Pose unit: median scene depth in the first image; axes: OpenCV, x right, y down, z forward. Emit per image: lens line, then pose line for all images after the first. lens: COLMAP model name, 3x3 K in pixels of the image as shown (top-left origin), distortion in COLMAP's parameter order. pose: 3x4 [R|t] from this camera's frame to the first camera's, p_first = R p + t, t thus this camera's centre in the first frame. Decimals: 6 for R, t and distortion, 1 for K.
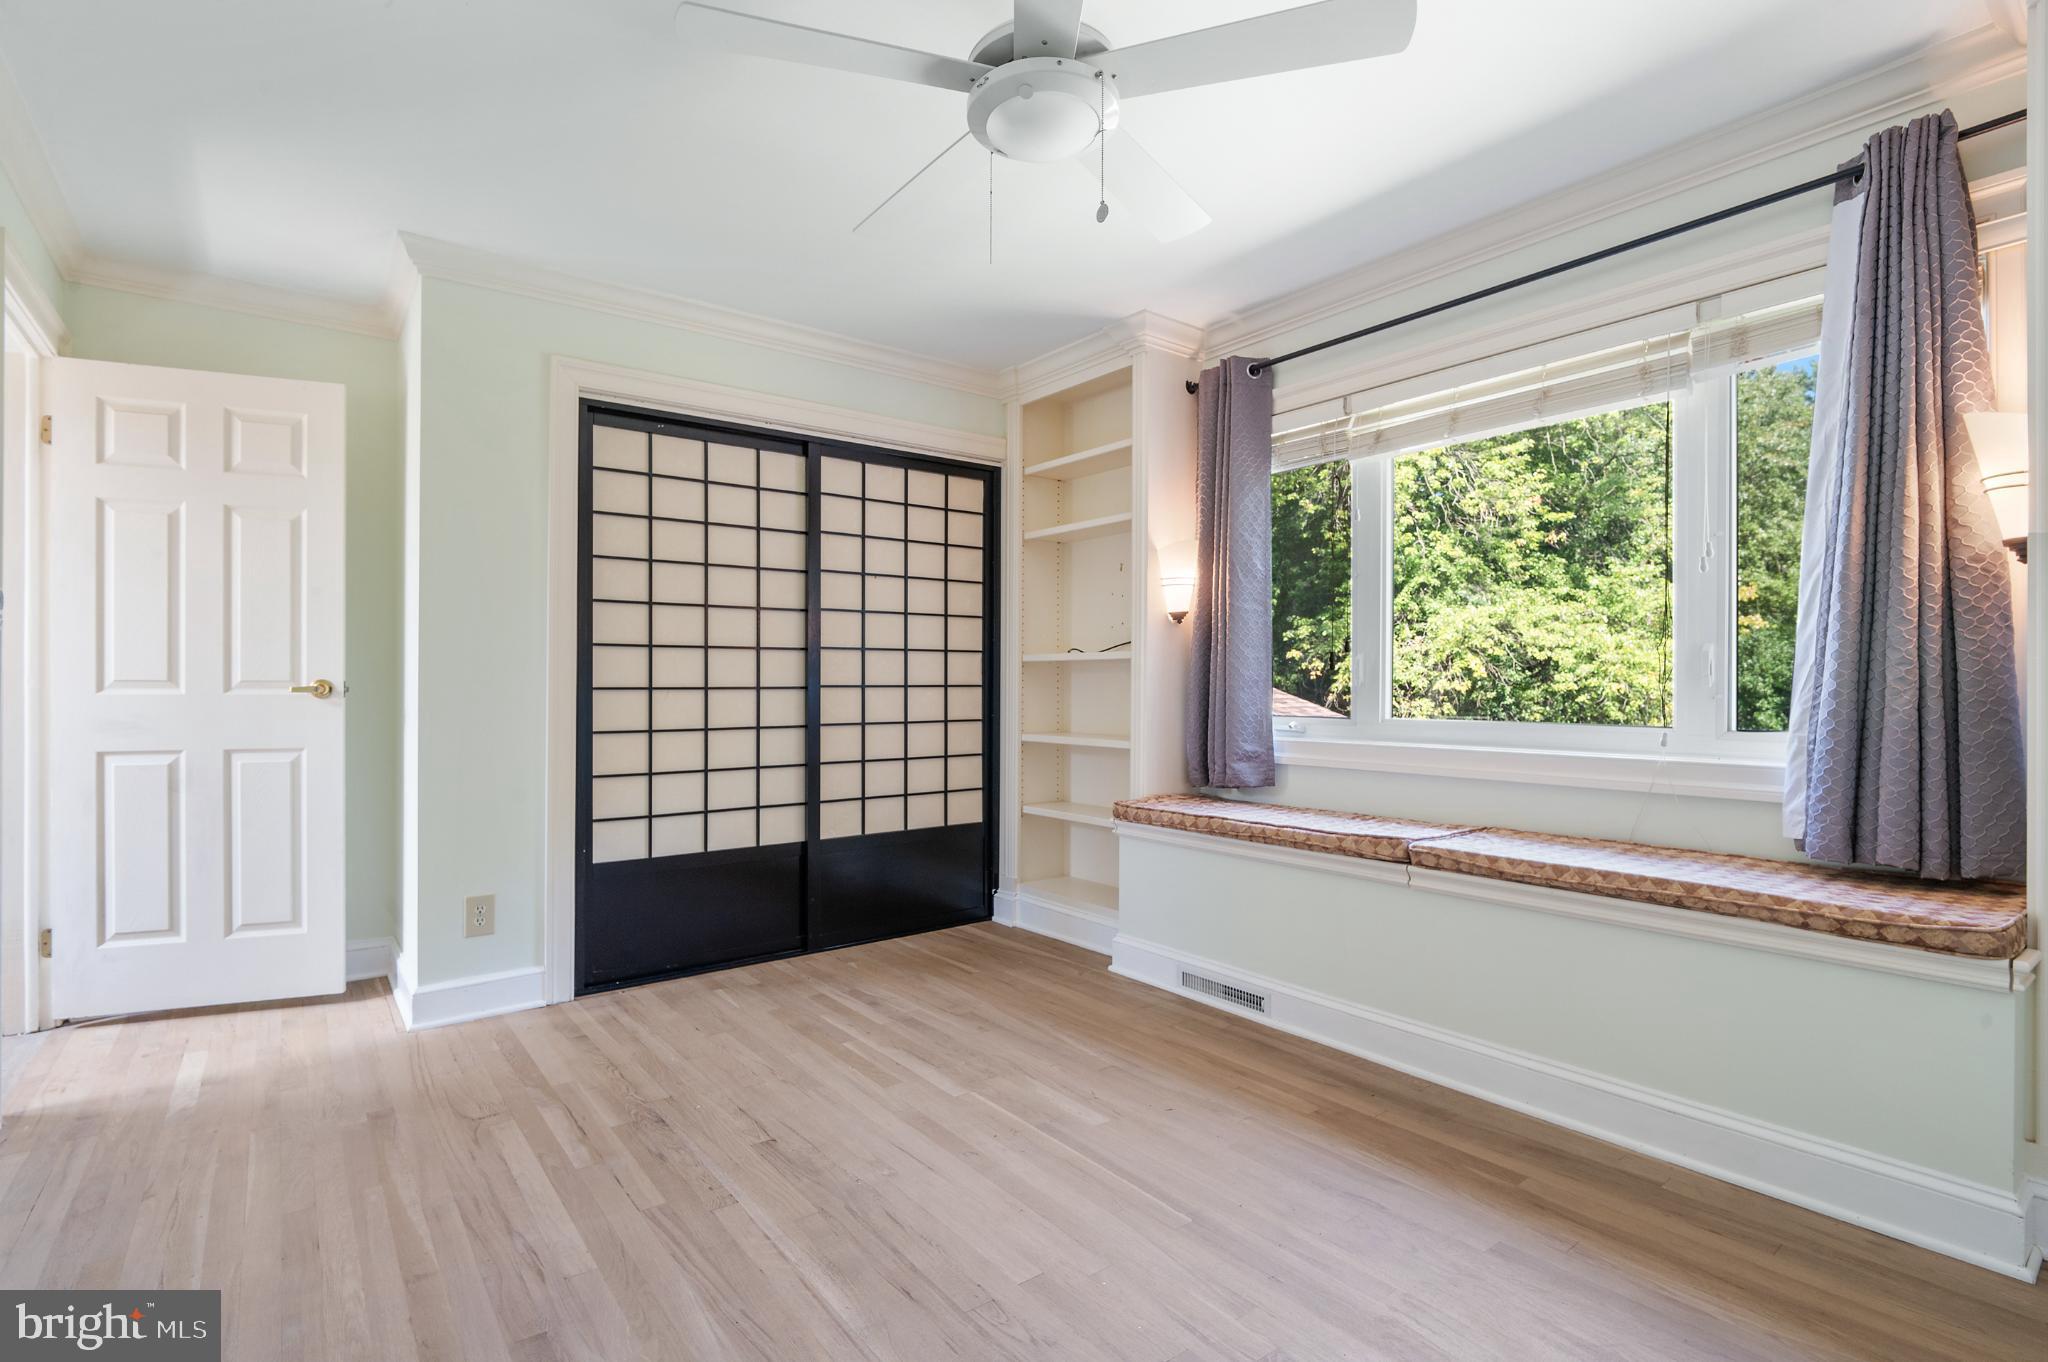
lens RADIAL K [[969.2, 0, 1012.6], [0, 969.2, 685.9], [0, 0, 1]] dist [-0.001308, -0.002981]
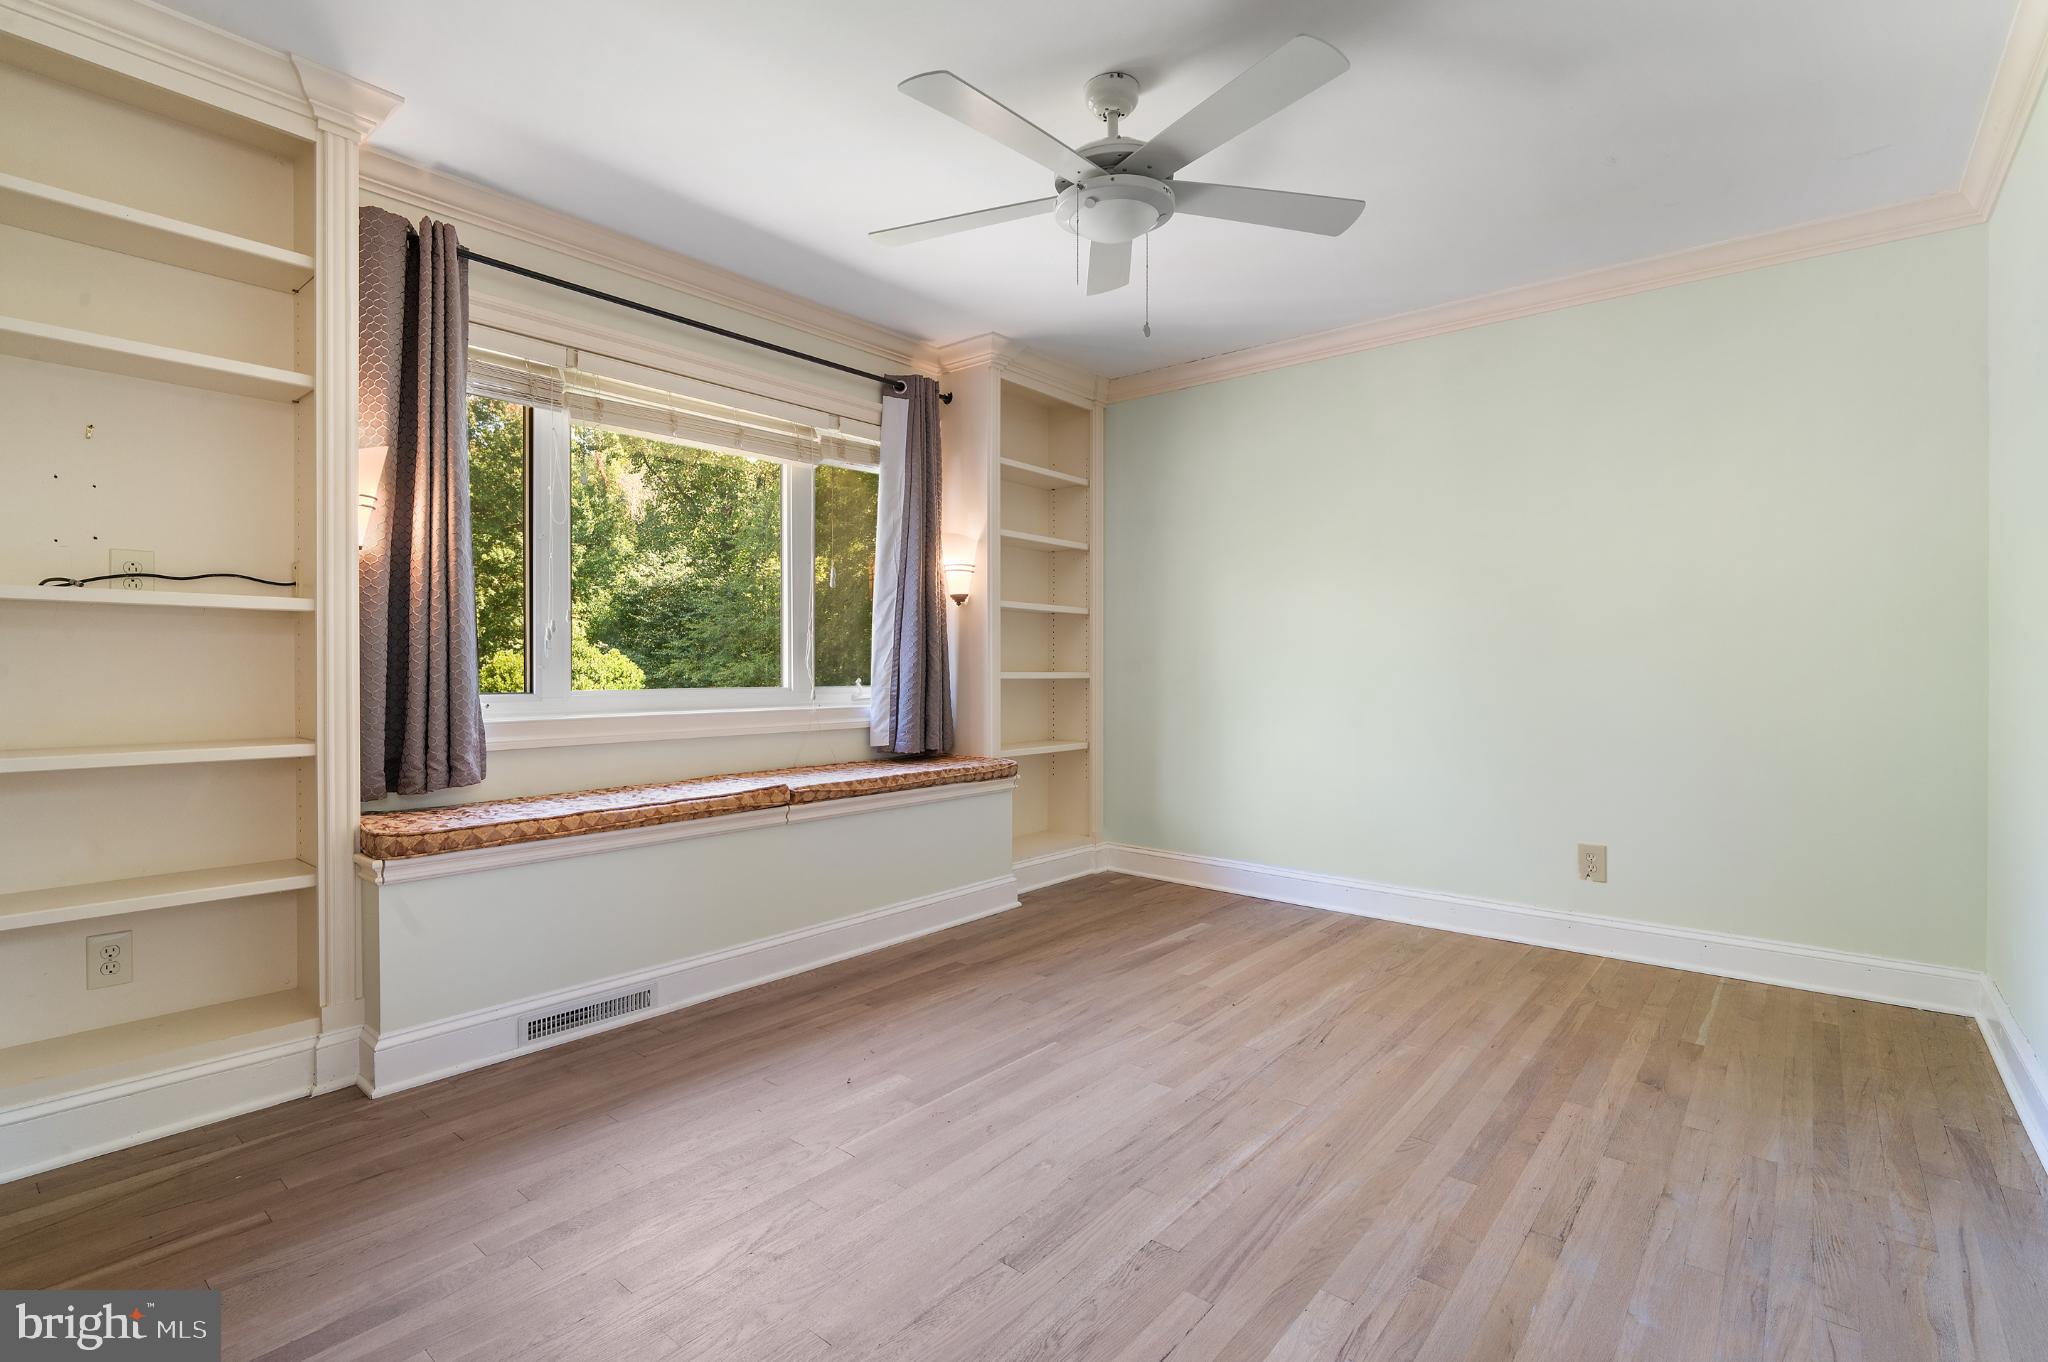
lens RADIAL K [[969.2, 0, 1009.2], [0, 969.2, 676.3], [0, 0, 1]] dist [-0.001308, -0.002981]
pose [[-0.220652, -0.011923, 0.975280, -0.838453], [-0.001802, 0.999929, 0.011816, 0.007475], [-0.975351, 0.000850, -0.220658, 0.998954]]
